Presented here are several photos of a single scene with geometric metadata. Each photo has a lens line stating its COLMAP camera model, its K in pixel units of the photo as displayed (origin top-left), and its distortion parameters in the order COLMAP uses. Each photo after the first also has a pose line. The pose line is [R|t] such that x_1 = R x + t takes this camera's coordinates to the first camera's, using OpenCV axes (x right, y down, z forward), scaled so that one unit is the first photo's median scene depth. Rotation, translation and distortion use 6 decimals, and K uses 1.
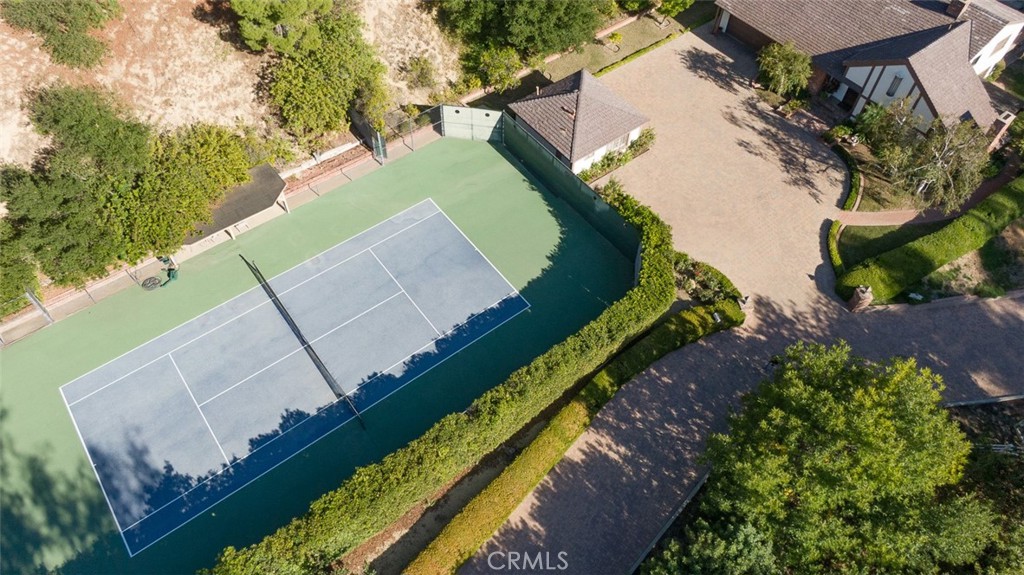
lens RADIAL K [[722.2, 0, 510.5], [0, 722.2, 244.1], [0, 0, 1]] dist [0.026420, -0.041603]
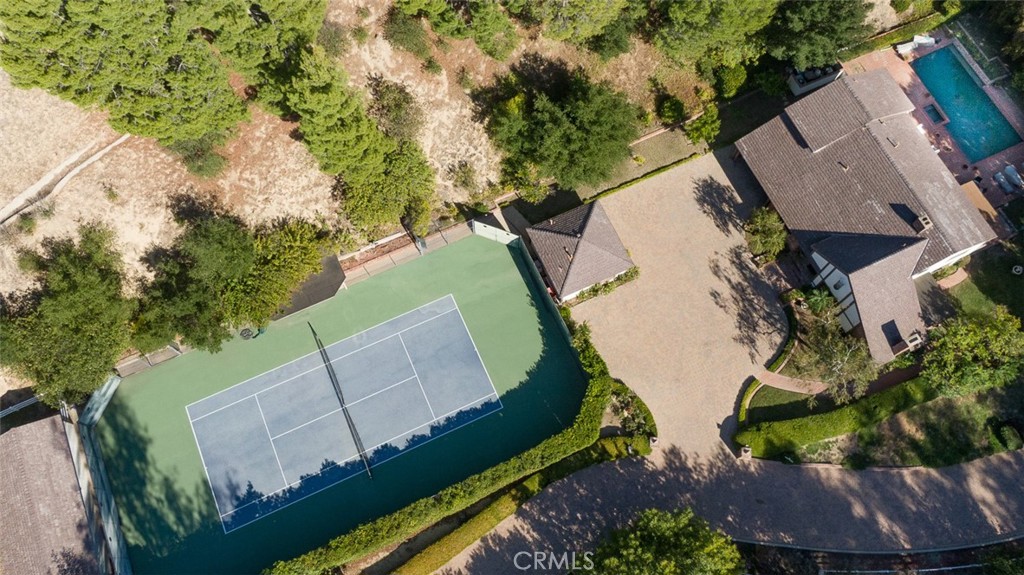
lens RADIAL K [[836.8, 0, 508.3], [0, 836.8, 233.9], [0, 0, 1]] dist [0.031125, -0.020176]
pose [[0.975080, 0.195078, -0.105659, 0.126331], [-0.159394, 0.947274, 0.277968, -0.608301], [0.154313, -0.254199, 0.954762, -0.397801]]
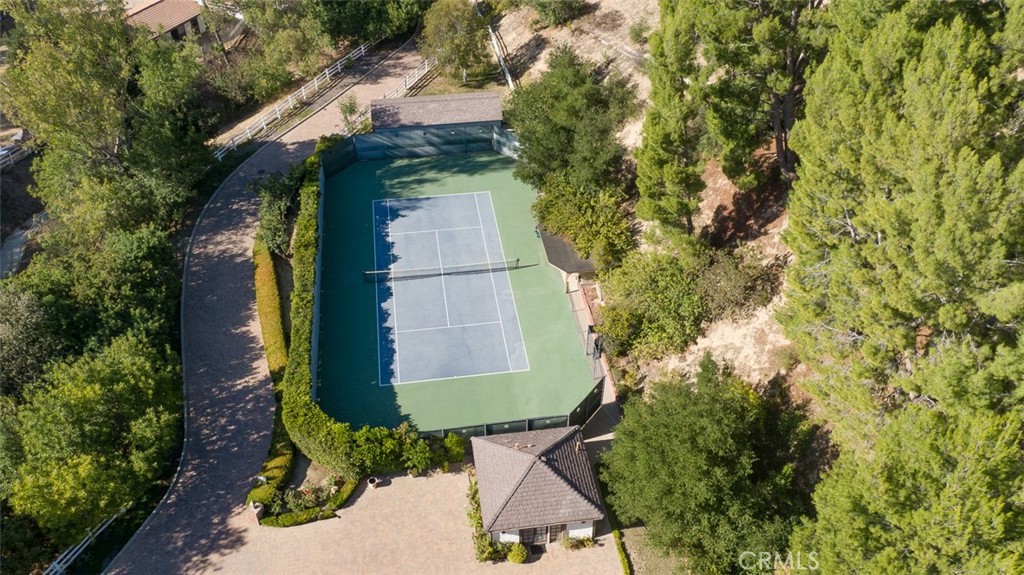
lens RADIAL K [[836.8, 0, 519.8], [0, 836.8, 289.9], [0, 0, 1]] dist [0.031125, -0.020176]
pose [[-0.475423, 0.554159, -0.683287, 0.700048], [-0.692312, 0.243575, 0.679246, -0.954890], [0.542842, 0.795977, 0.267849, 0.560654]]
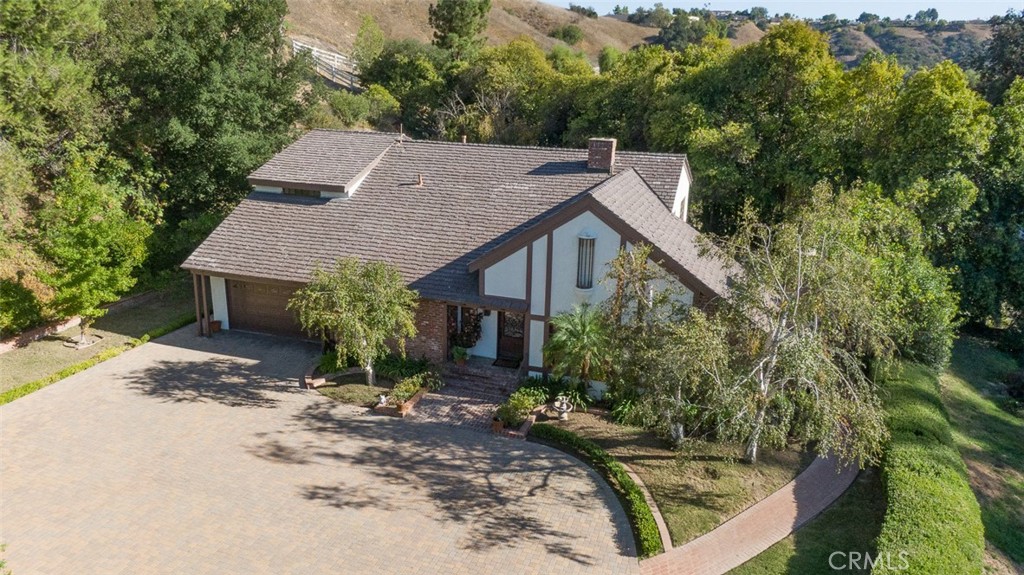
lens RADIAL K [[722.2, 0, 509.6], [0, 722.2, 294.7], [0, 0, 1]] dist [0.026420, -0.041603]
pose [[0.828238, -0.161079, 0.536727, 0.243227], [0.430599, 0.795890, -0.425611, -0.028117], [-0.358618, 0.583621, 0.728546, 0.707068]]
